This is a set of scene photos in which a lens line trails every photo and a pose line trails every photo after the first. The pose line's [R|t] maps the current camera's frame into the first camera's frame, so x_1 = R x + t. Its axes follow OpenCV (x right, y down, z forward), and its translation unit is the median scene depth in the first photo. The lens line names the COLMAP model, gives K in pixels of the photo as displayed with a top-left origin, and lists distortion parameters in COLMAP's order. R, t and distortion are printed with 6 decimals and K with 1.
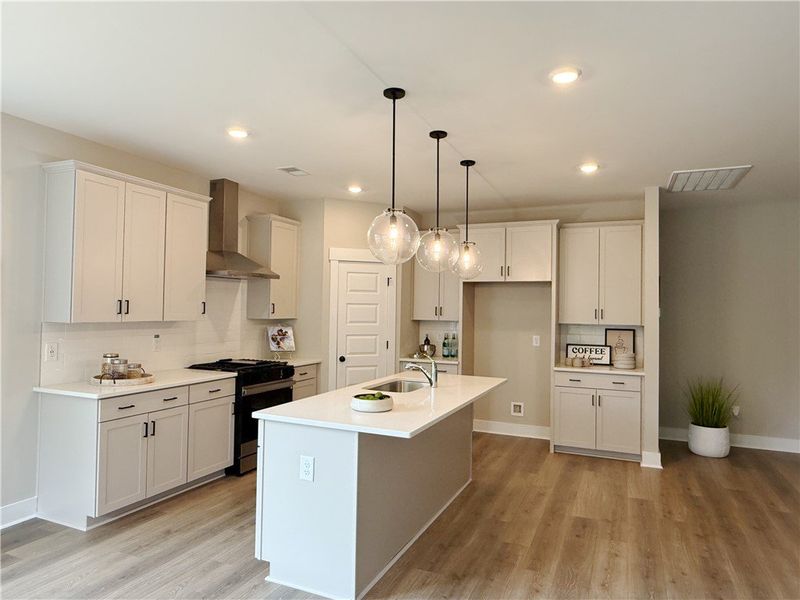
lens RADIAL K [[503.5, 0, 398.5], [0, 503.5, 301.2], [0, 0, 1]] dist [-0.002139, -0.000423]
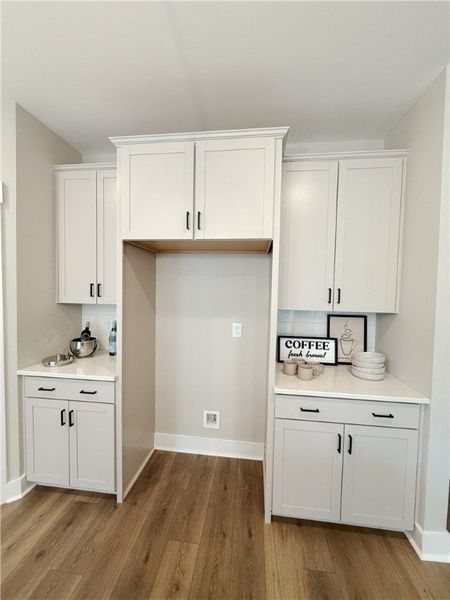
lens RADIAL K [[239.1, 0, 222.5], [0, 239.1, 300.7], [0, 0, 1]] dist [0.002343, -0.000247]
pose [[0.957763, -0.011107, 0.287344, 0.160144], [-0.008536, 0.997715, 0.067021, 0.011749], [-0.287432, -0.066643, 0.955480, 0.706775]]
